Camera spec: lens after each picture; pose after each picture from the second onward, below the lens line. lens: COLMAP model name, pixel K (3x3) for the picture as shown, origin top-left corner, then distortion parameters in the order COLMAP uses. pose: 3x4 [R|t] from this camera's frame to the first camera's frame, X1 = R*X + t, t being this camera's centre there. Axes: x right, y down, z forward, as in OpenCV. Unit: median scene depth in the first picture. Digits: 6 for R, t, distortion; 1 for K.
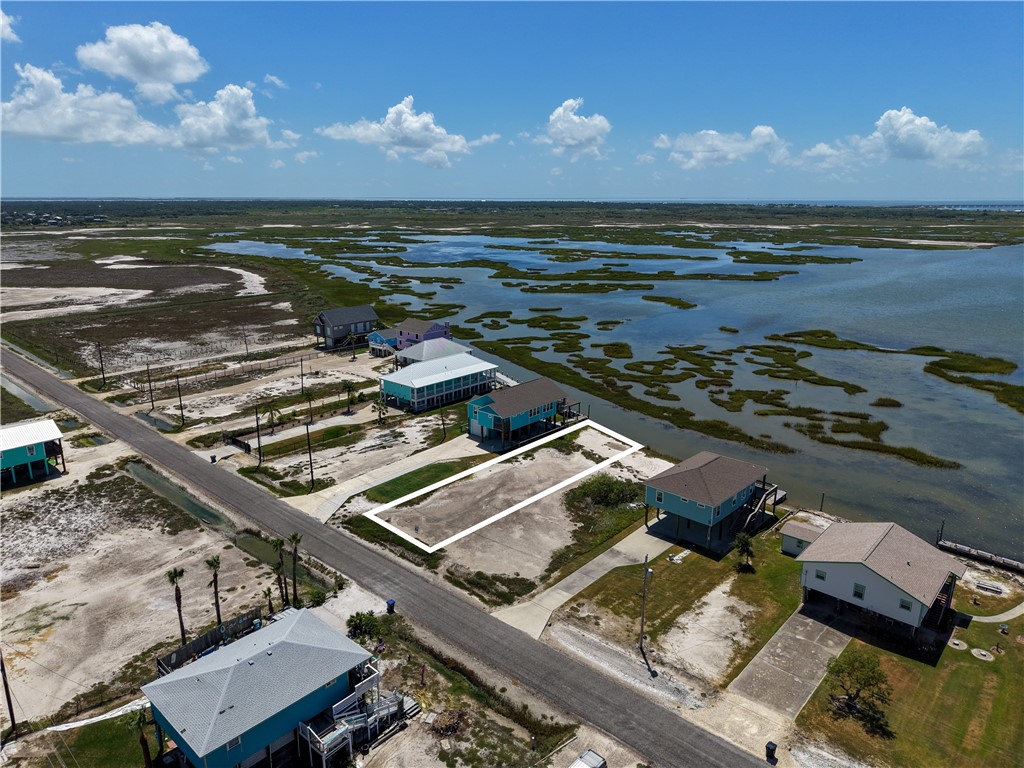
lens RADIAL K [[686.2, 0, 513.4], [0, 686.2, 382.8], [0, 0, 1]] dist [0.027043, -0.025374]
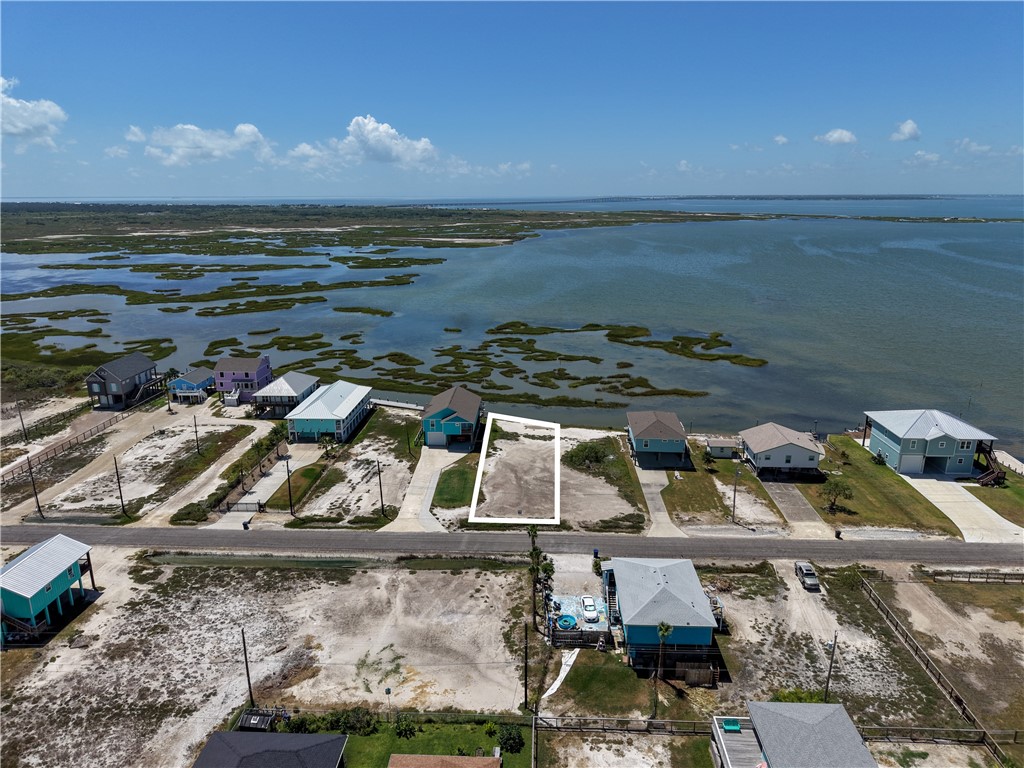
lens RADIAL K [[686.2, 0, 513.4], [0, 686.2, 382.8], [0, 0, 1]] dist [0.027043, -0.025374]
pose [[0.773749, -0.172401, 0.609582, -0.601734], [0.170700, 0.983405, 0.061453, -0.070770], [-0.610060, 0.056506, 0.790338, -0.006720]]
